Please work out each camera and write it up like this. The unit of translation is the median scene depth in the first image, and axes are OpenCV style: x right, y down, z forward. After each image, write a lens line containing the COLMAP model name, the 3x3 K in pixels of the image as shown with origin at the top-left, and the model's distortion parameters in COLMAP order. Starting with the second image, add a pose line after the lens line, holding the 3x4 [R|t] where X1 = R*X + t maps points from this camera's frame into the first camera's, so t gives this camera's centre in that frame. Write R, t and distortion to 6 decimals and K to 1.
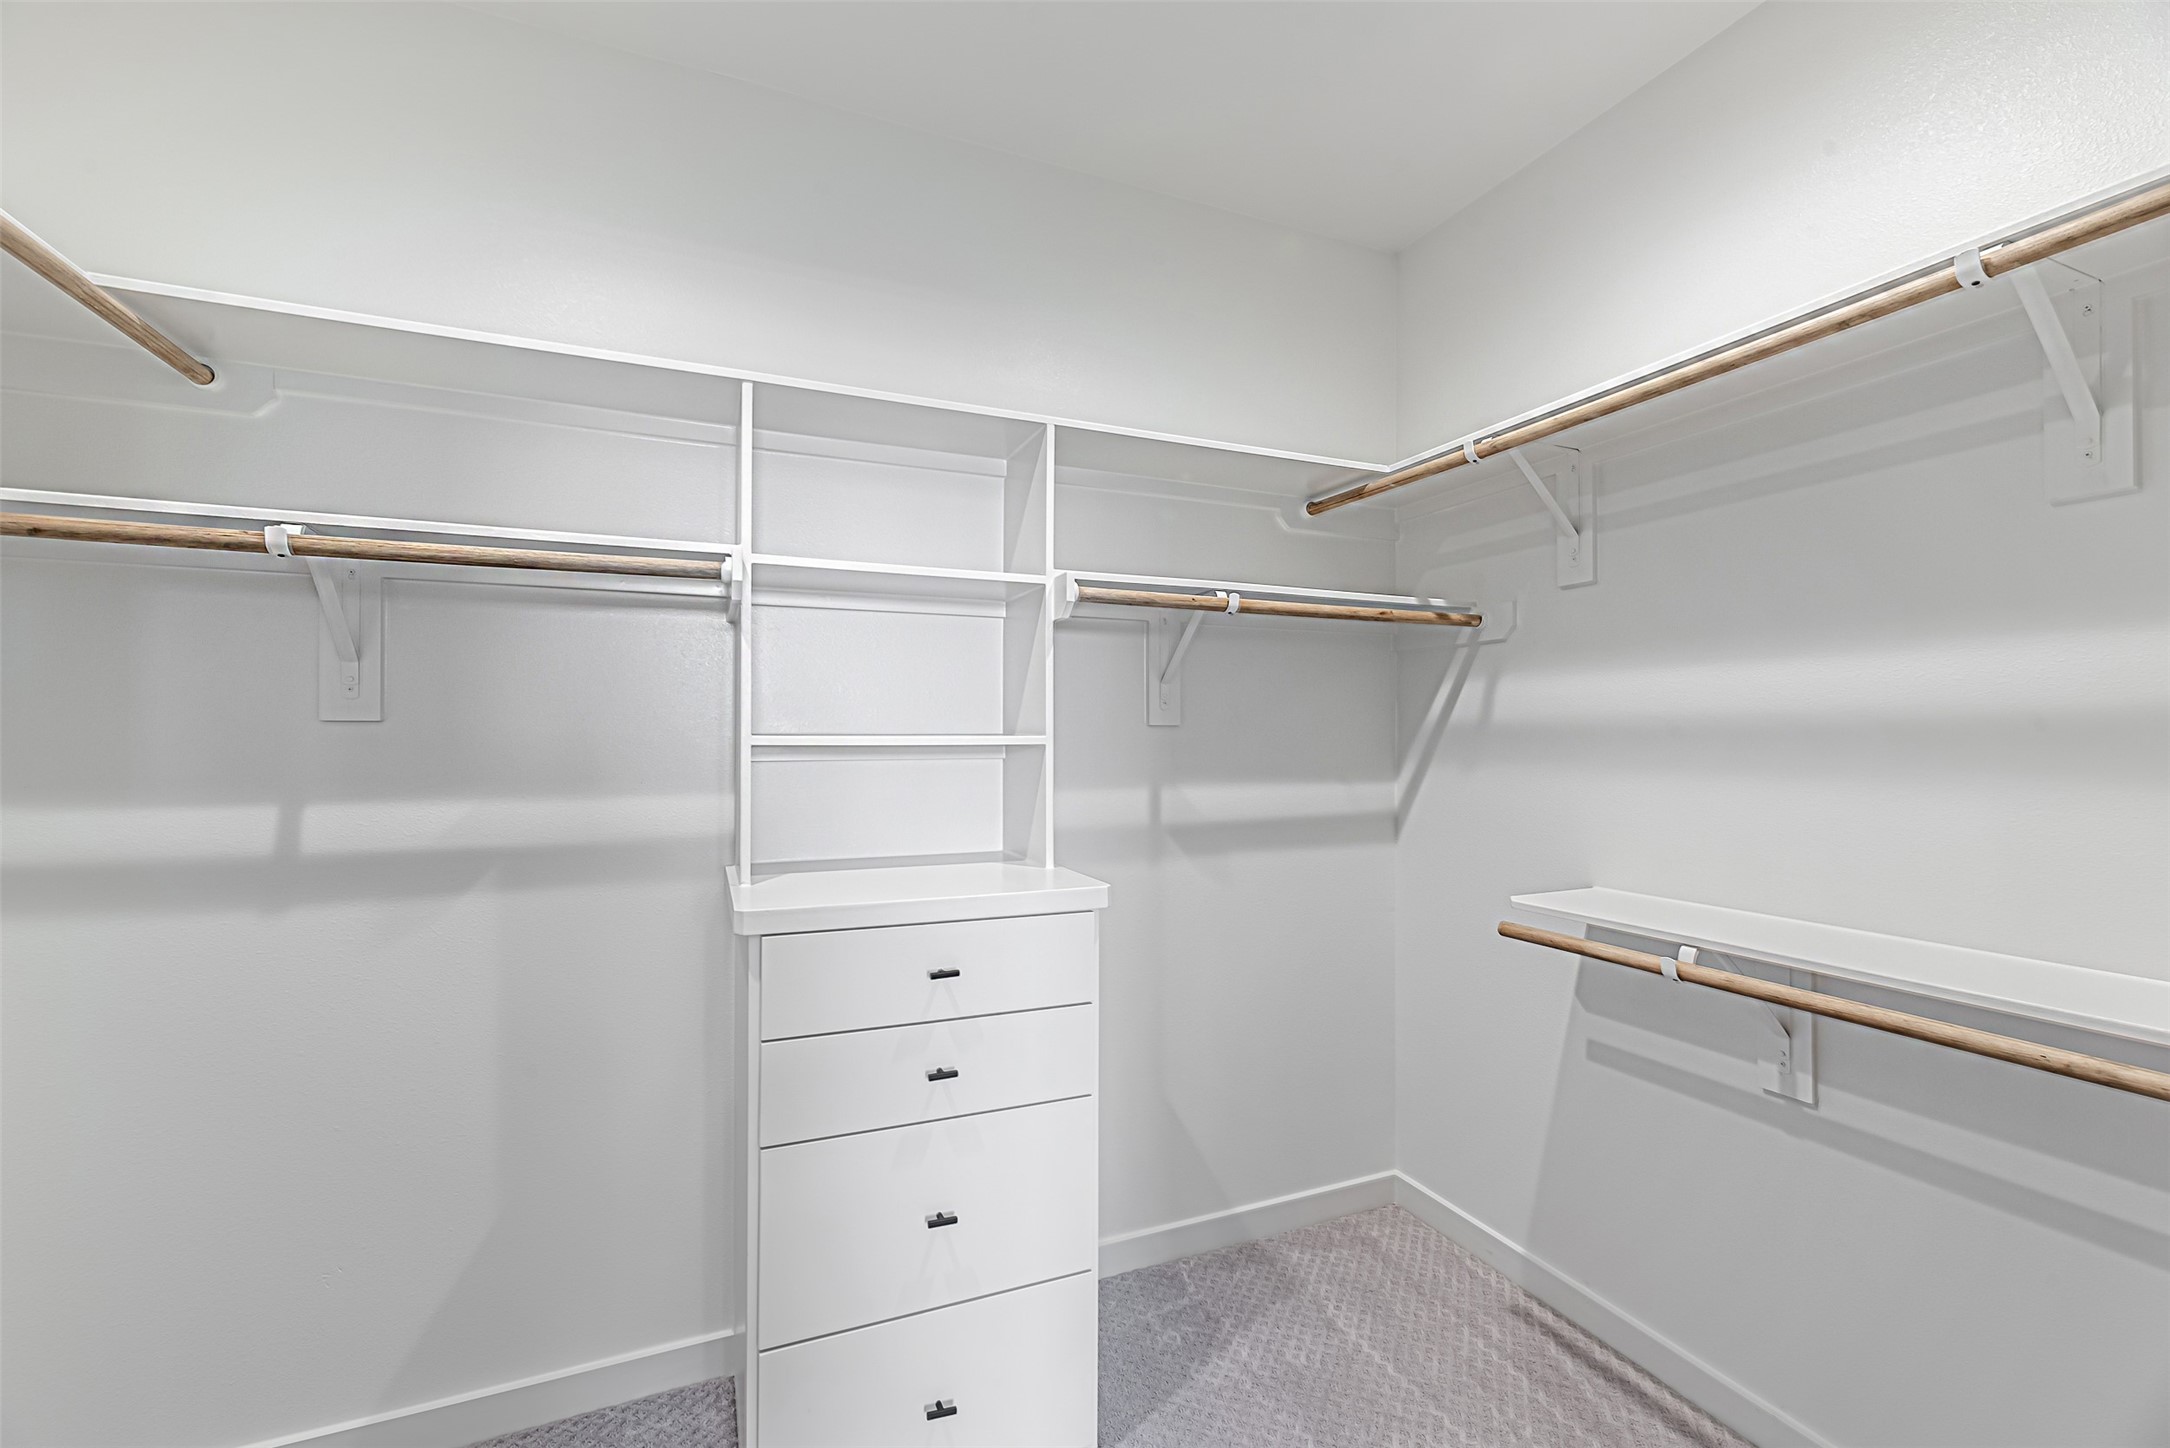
lens RADIAL K [[910.2, 0, 1119.9], [0, 910.2, 744.1], [0, 0, 1]] dist [0.000850, 0.000175]
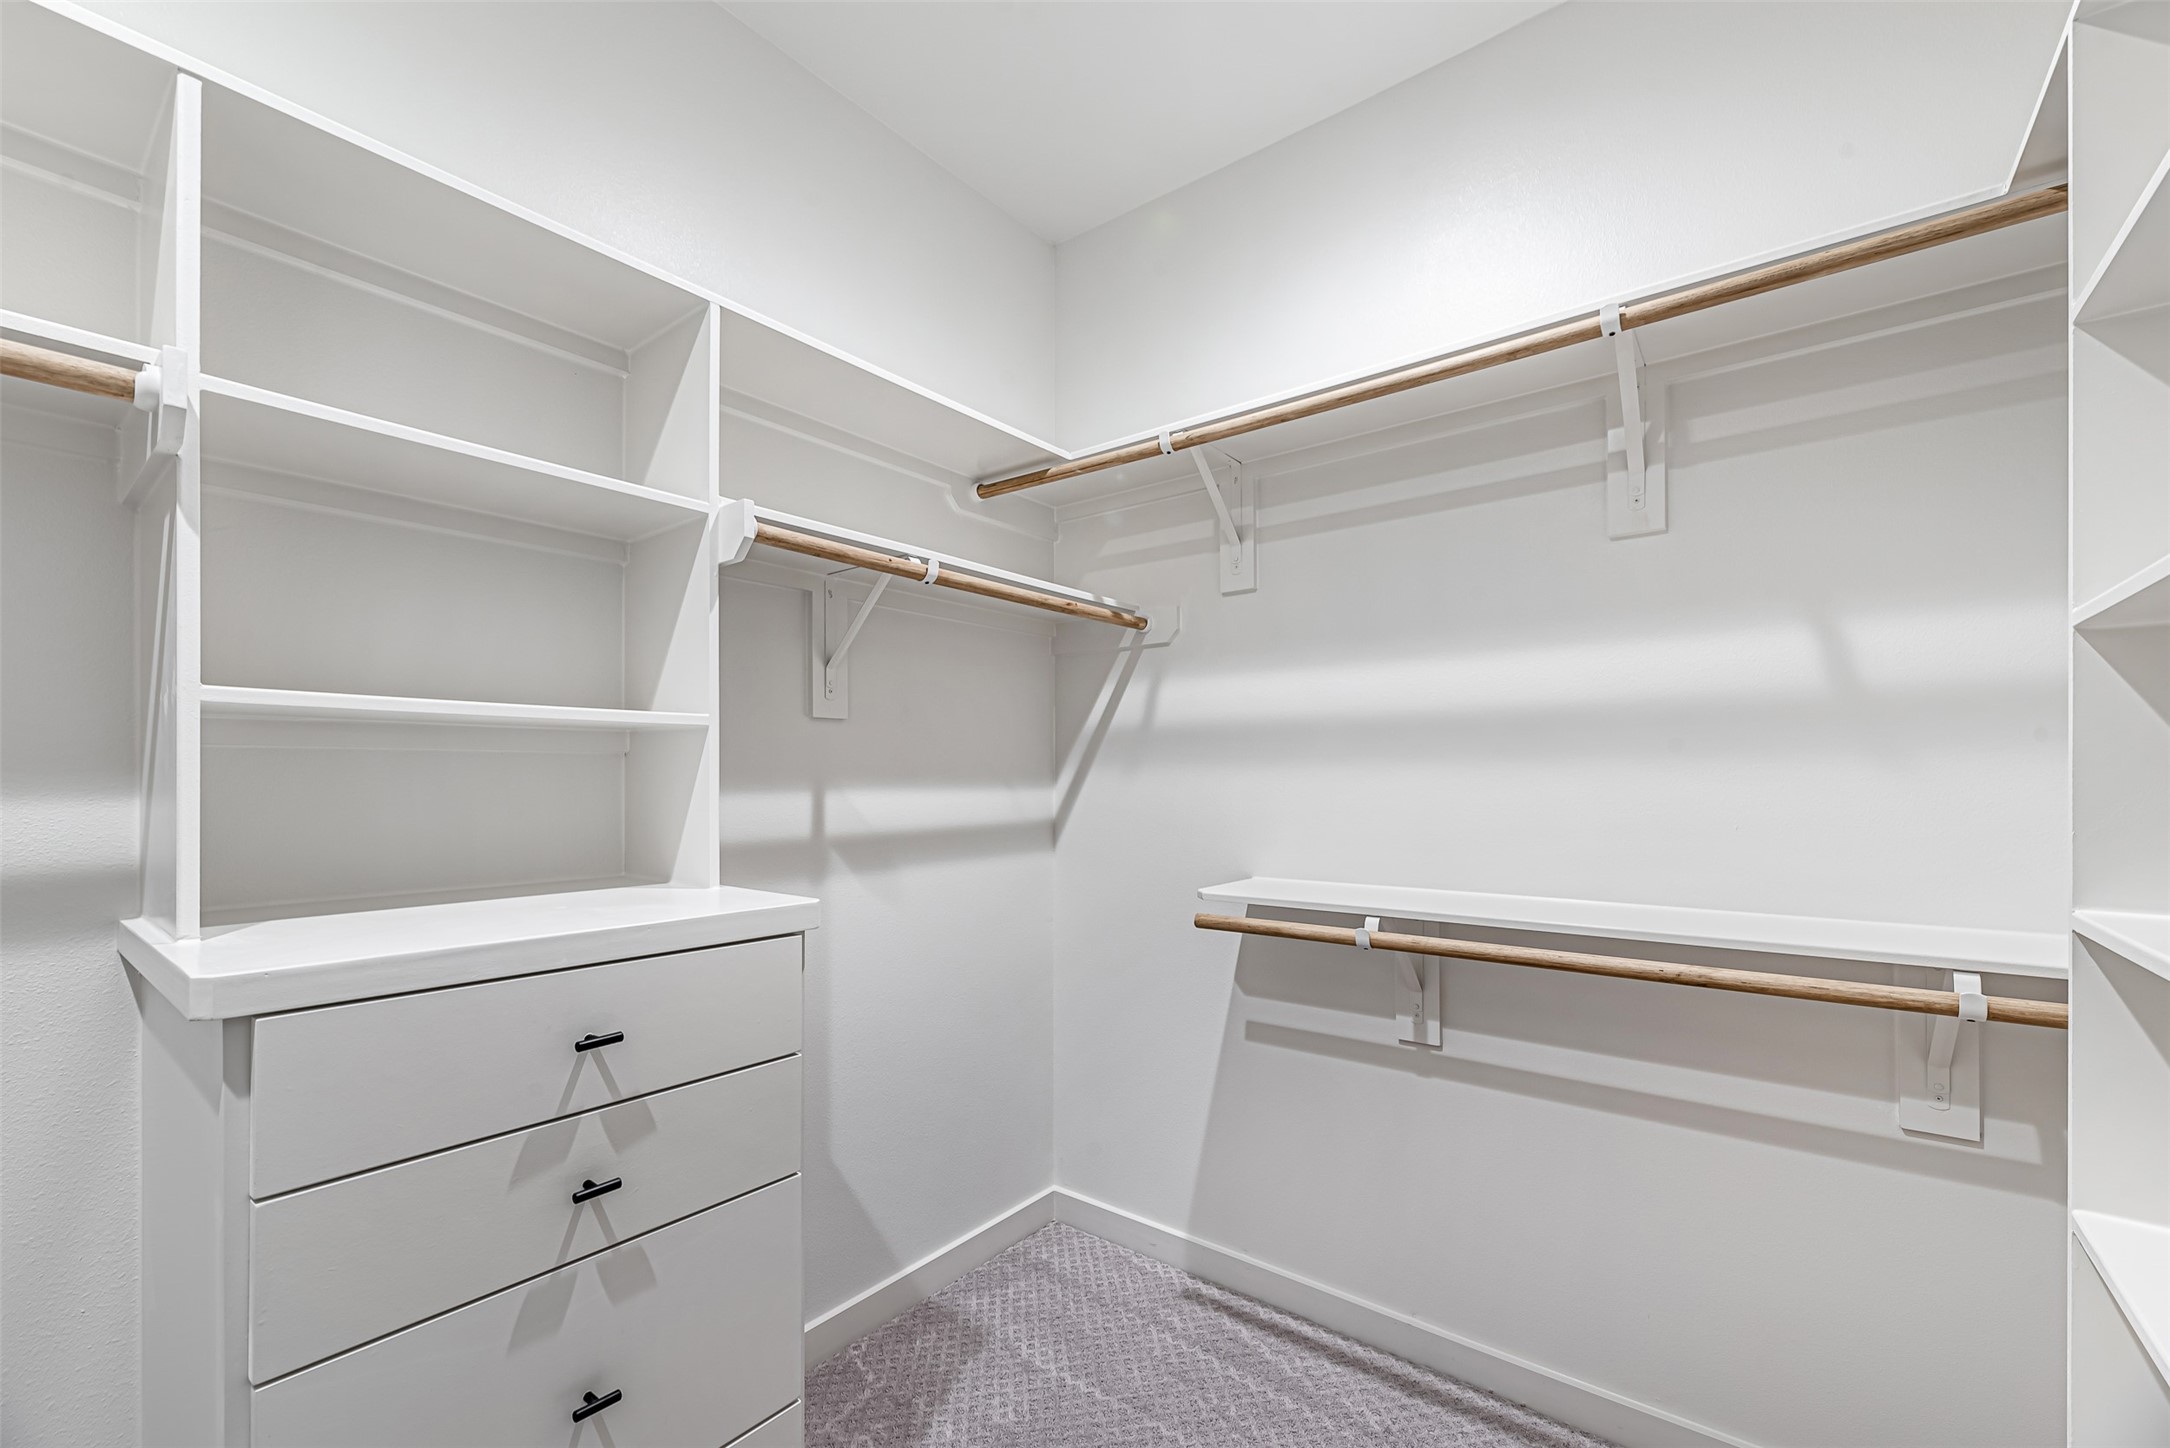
lens RADIAL K [[878.2, 0, 1090.7], [0, 878.2, 785.7], [0, 0, 1]] dist [0.000156, 0.000035]
pose [[0.882329, -0.010500, 0.470516, -0.127265], [0.012672, 0.999919, -0.001447, 0.048456], [-0.470462, 0.007239, 0.882390, 0.177619]]
